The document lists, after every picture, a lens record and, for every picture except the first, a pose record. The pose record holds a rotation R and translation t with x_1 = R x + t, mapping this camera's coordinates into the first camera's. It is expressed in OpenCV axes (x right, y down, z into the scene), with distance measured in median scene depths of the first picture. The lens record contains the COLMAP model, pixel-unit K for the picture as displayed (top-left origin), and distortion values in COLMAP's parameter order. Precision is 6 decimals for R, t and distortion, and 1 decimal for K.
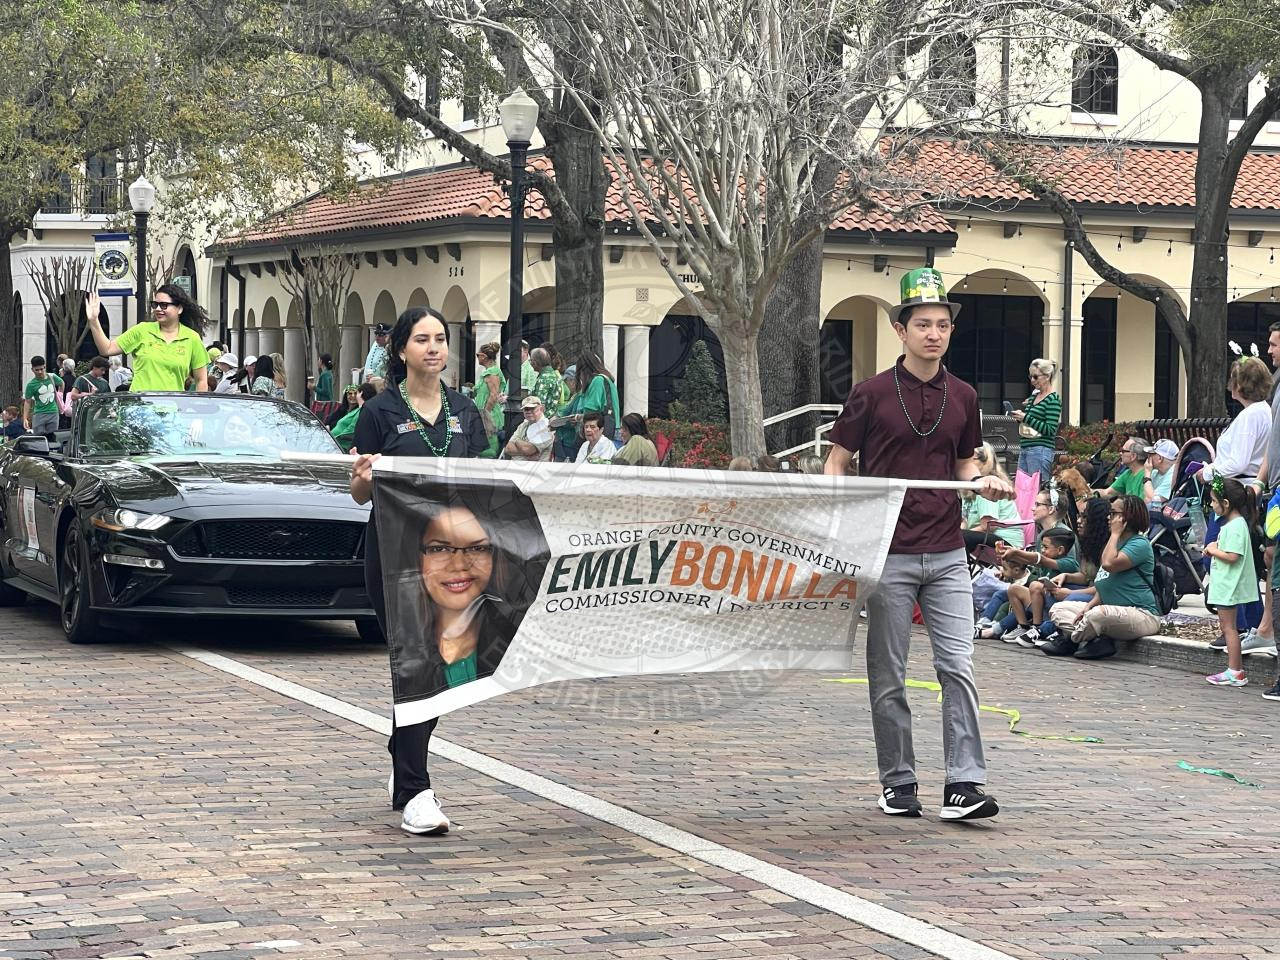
lens RADIAL K [[3355.6, 0, 646.9], [0, 3355.6, 485.0], [0, 0, 1]] dist [0.053671, 0.000000]
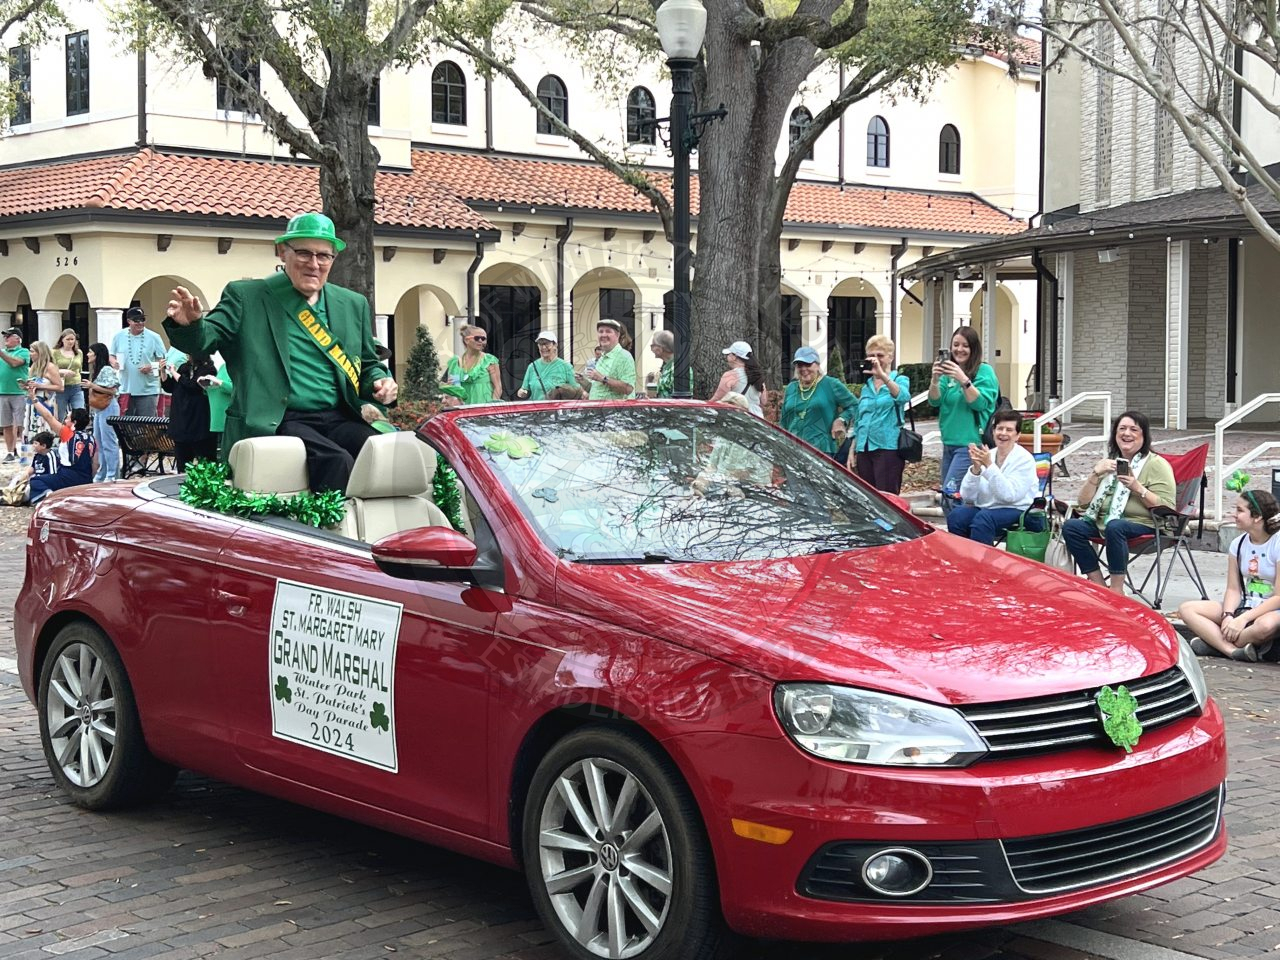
lens RADIAL K [[2127.2, 0, 632.8], [0, 2127.2, 478.5], [0, 0, 1]] dist [0.222646, 0.000000]
pose [[0.939854, -0.038476, 0.339403, -0.121050], [0.029267, 0.999052, 0.032213, -0.011691], [-0.340321, -0.020342, 0.940089, 0.291216]]
